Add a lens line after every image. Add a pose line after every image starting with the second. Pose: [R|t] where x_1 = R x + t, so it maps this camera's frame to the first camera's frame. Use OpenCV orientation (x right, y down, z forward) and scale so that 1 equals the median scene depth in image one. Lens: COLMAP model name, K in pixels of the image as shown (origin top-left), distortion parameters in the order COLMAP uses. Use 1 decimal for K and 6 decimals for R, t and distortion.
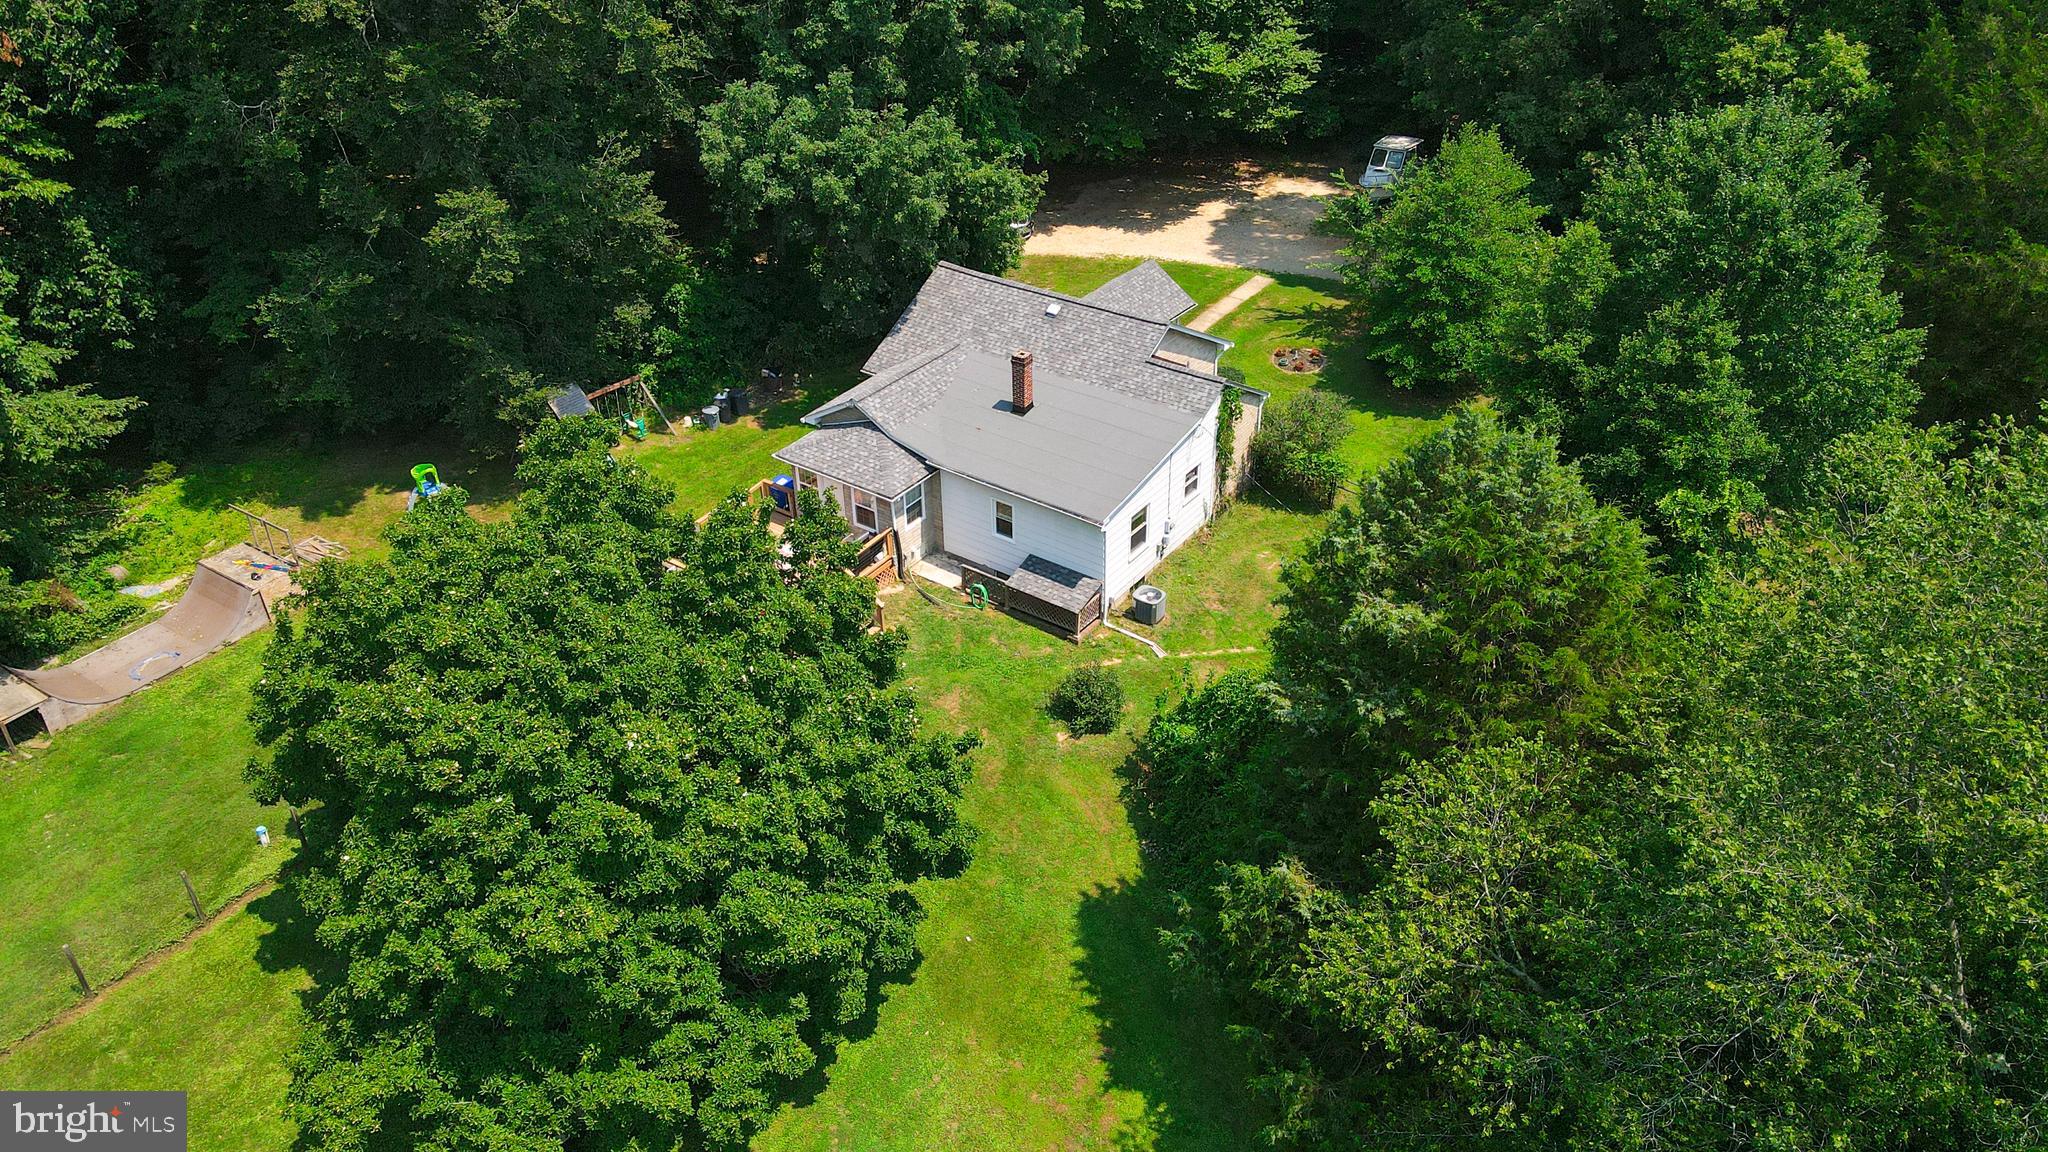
lens RADIAL K [[1507.8, 0, 1012.0], [0, 1507.8, 567.1], [0, 0, 1]] dist [-0.006033, 0.032009]
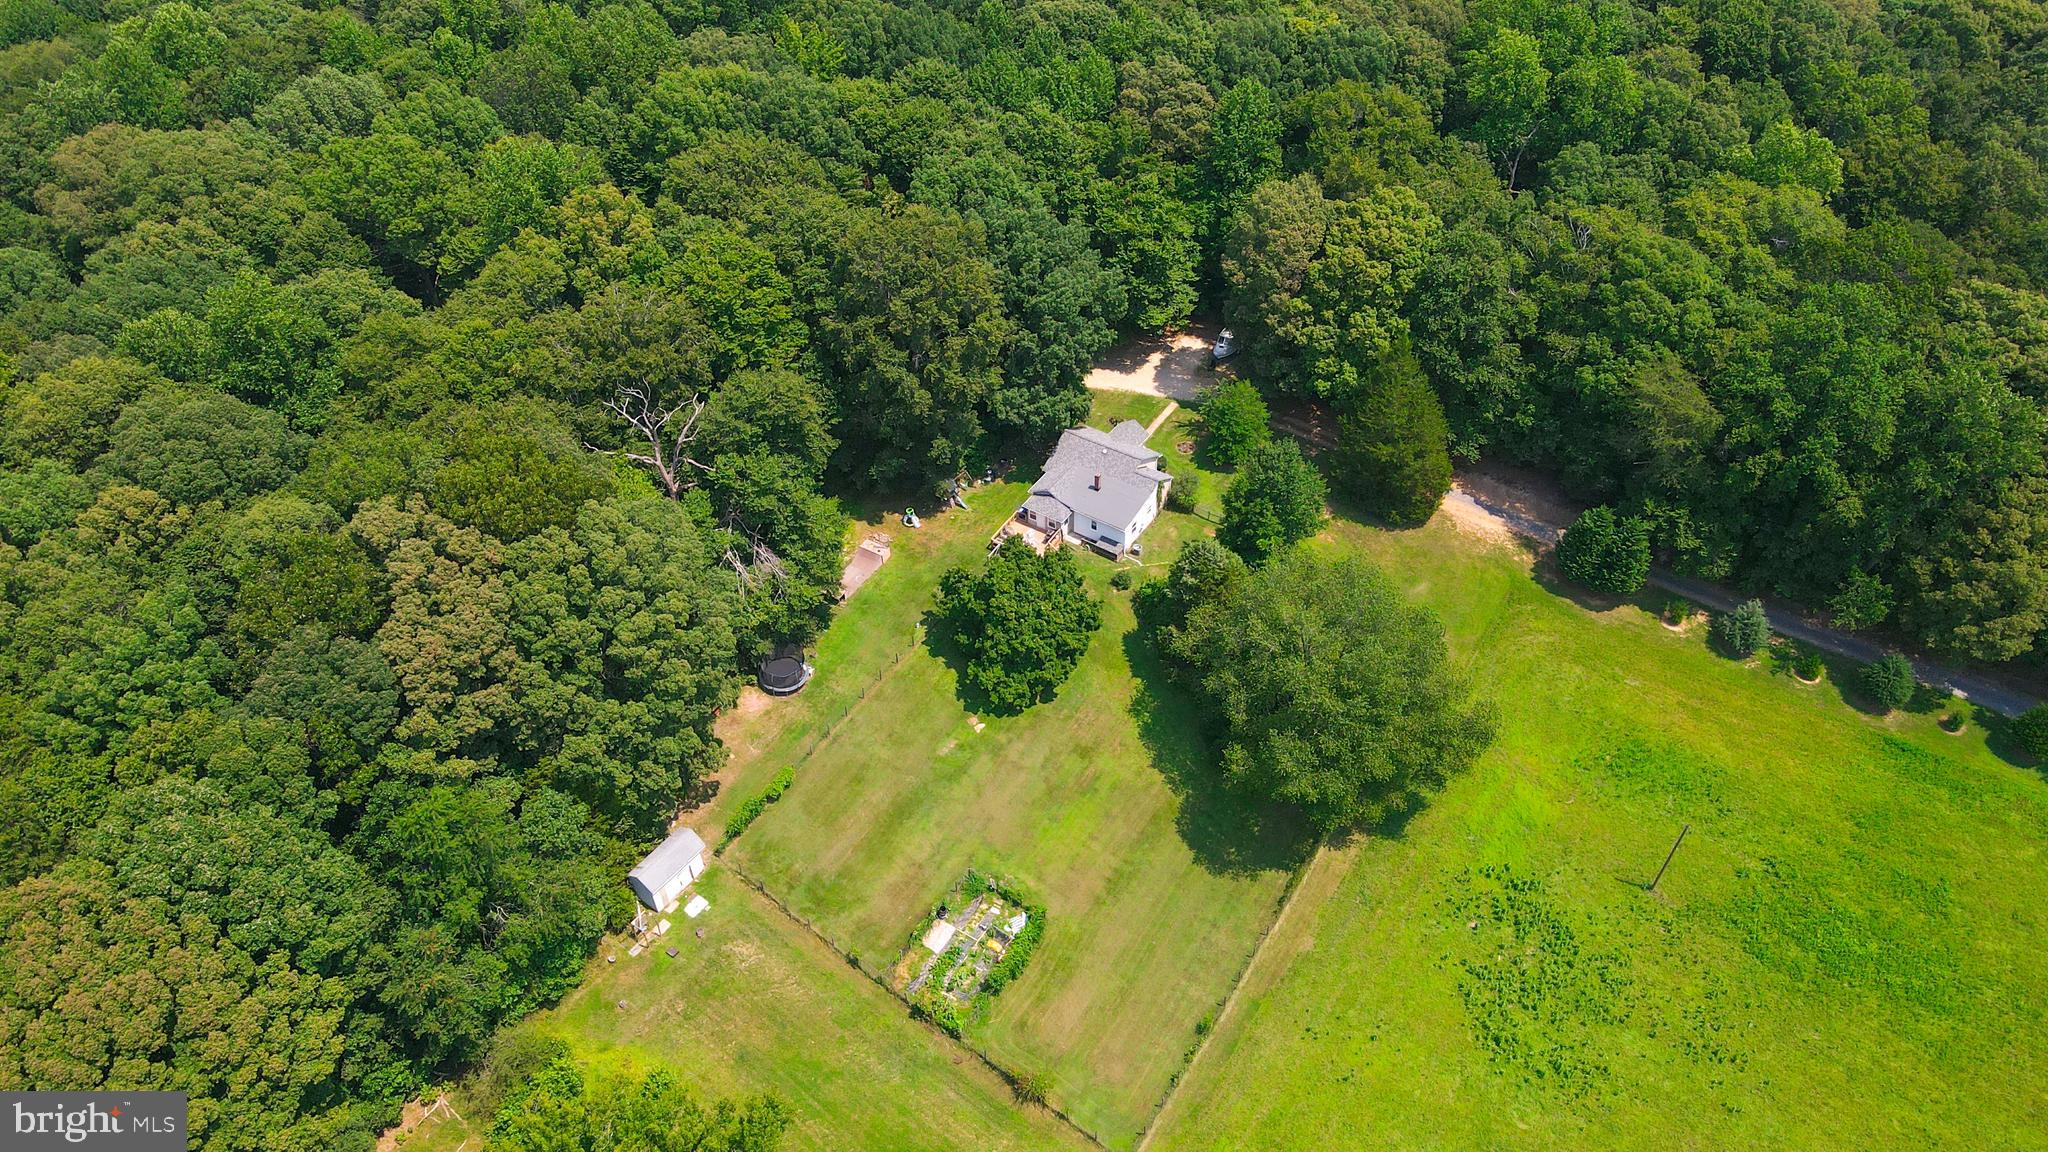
lens RADIAL K [[1507.8, 0, 1000.4], [0, 1507.8, 553.5], [0, 0, 1]] dist [-0.006033, 0.032009]
pose [[0.999250, -0.031165, 0.022973, -0.282284], [0.027033, 0.986379, 0.162254, -0.502224], [-0.027717, -0.161511, 0.986482, -2.240492]]
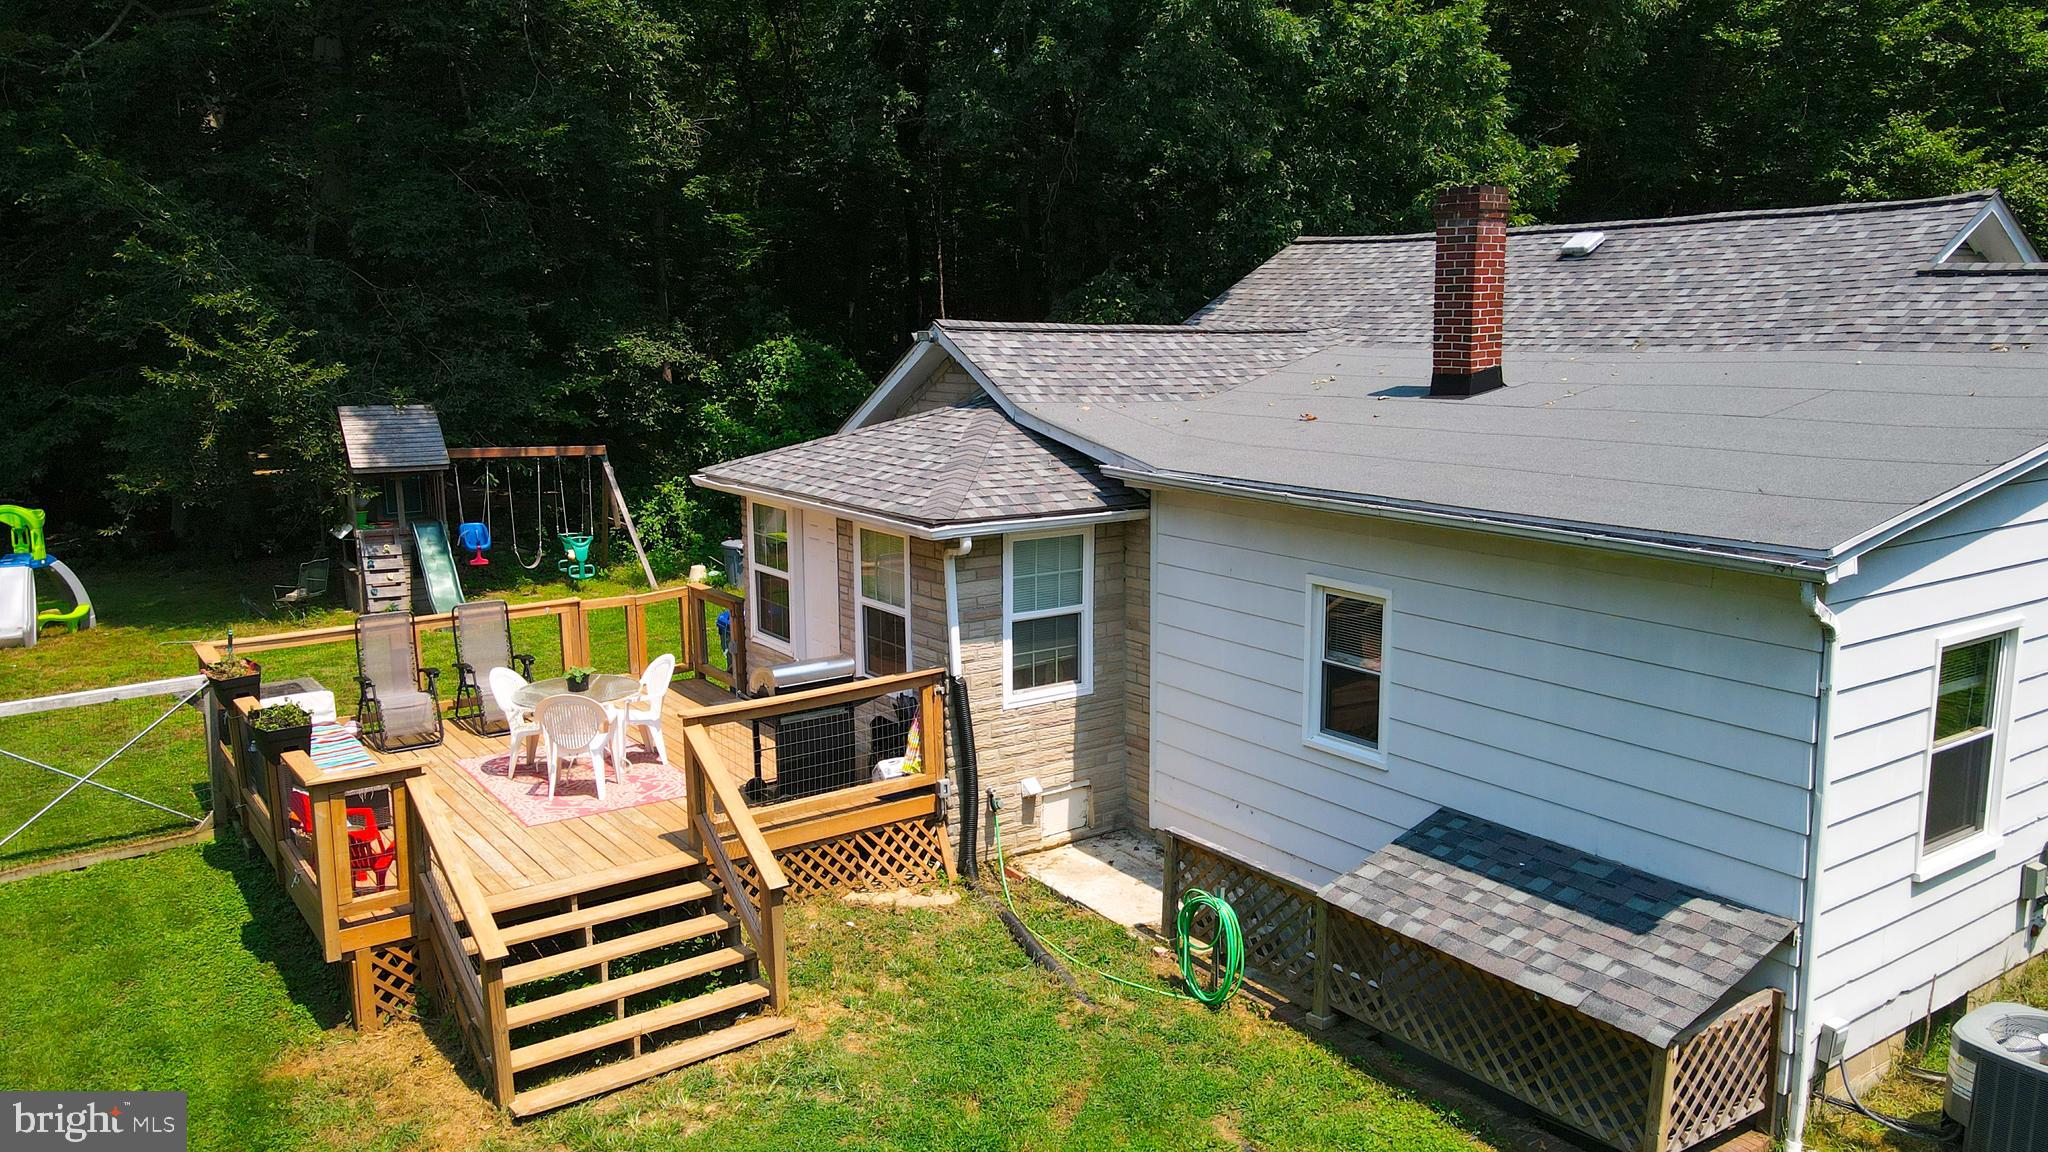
lens RADIAL K [[1507.8, 0, 1024.3], [0, 1507.8, 593.0], [0, 0, 1]] dist [-0.006033, 0.032009]
pose [[0.945644, 0.067026, -0.318221, 0.022255], [-0.183960, 0.917174, -0.353484, 0.055551], [0.268172, 0.392810, 0.879650, 0.725248]]
